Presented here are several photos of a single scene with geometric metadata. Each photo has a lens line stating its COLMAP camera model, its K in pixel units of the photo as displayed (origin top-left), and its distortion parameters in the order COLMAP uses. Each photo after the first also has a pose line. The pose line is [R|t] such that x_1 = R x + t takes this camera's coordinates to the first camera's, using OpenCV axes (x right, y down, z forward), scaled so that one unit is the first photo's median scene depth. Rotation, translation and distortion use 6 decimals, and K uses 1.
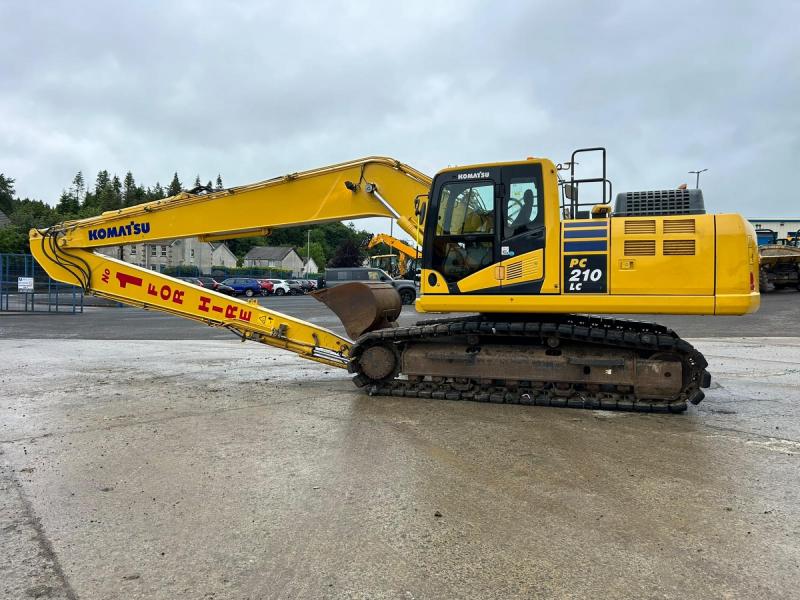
lens RADIAL K [[602.2, 0, 402.9], [0, 602.2, 295.5], [0, 0, 1]] dist [0.077111, -0.100324]
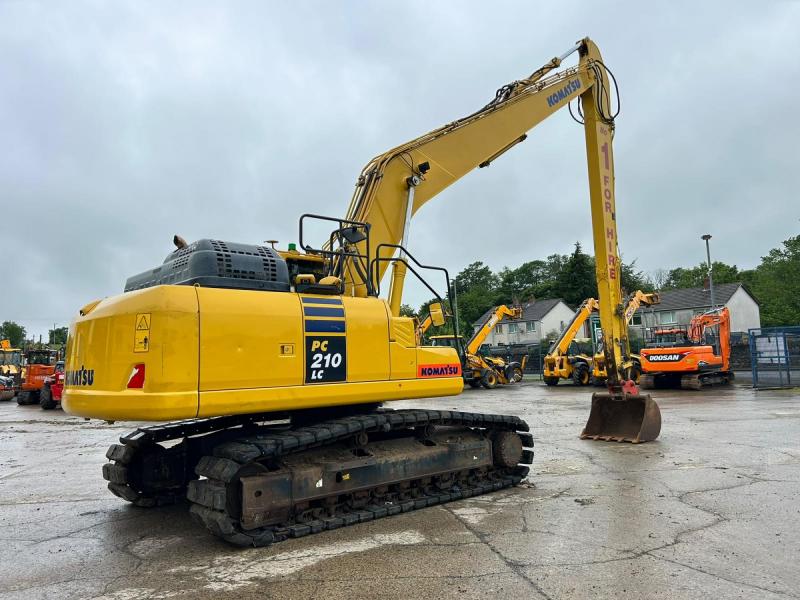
lens RADIAL K [[602.2, 0, 397.8], [0, 602.2, 294.6], [0, 0, 1]] dist [0.077111, -0.100324]
pose [[0.499675, 0.091382, 0.861380, -0.376797], [0.052260, 0.989428, -0.135281, -0.005423], [-0.864635, 0.112613, 0.489616, 0.488085]]
